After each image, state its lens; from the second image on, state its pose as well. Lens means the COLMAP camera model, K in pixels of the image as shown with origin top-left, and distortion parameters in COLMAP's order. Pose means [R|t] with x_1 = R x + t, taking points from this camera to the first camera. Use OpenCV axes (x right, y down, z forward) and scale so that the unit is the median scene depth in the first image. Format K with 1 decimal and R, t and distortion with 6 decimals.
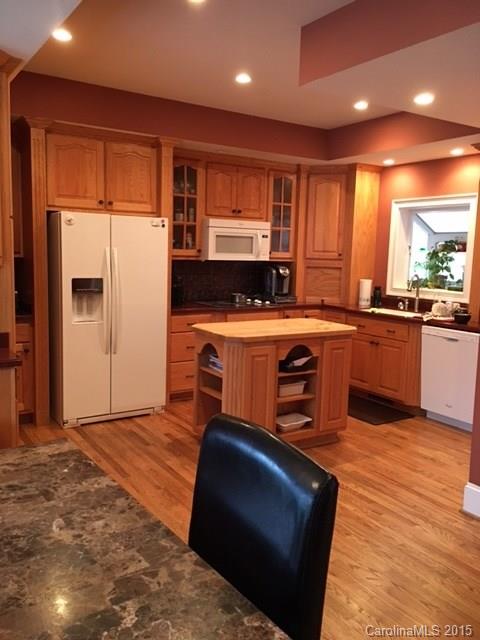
lens RADIAL K [[545.0, 0, 243.7], [0, 545.0, 312.4], [0, 0, 1]] dist [0.090382, -0.109839]
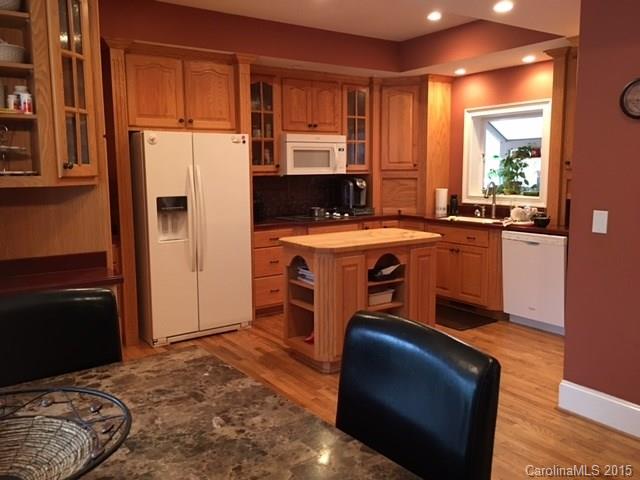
lens RADIAL K [[545.0, 0, 320.0], [0, 545.0, 228.1], [0, 0, 1]] dist [0.090382, -0.109839]
pose [[0.998882, -0.040477, 0.024434, -0.036522], [0.040545, 0.999175, -0.002289, 0.007580], [-0.024321, 0.003277, 0.999699, -0.007548]]
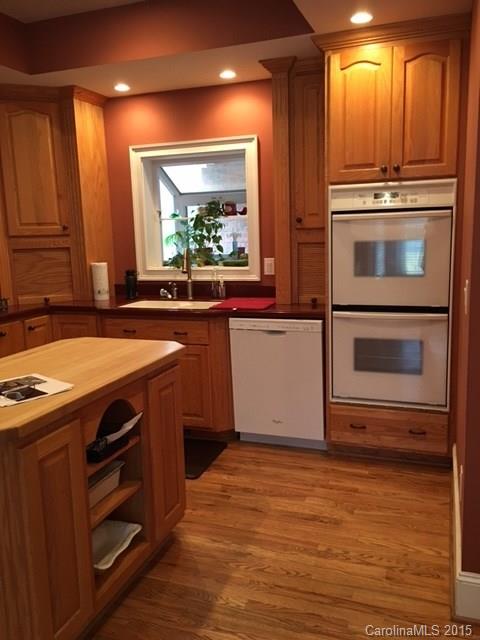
lens RADIAL K [[545.0, 0, 243.7], [0, 545.0, 312.4], [0, 0, 1]] dist [0.090382, -0.109839]
pose [[0.797932, -0.145826, 0.584842, -0.070090], [0.123585, 0.989260, 0.078051, -0.037102], [-0.589942, 0.009999, 0.807384, 0.421685]]
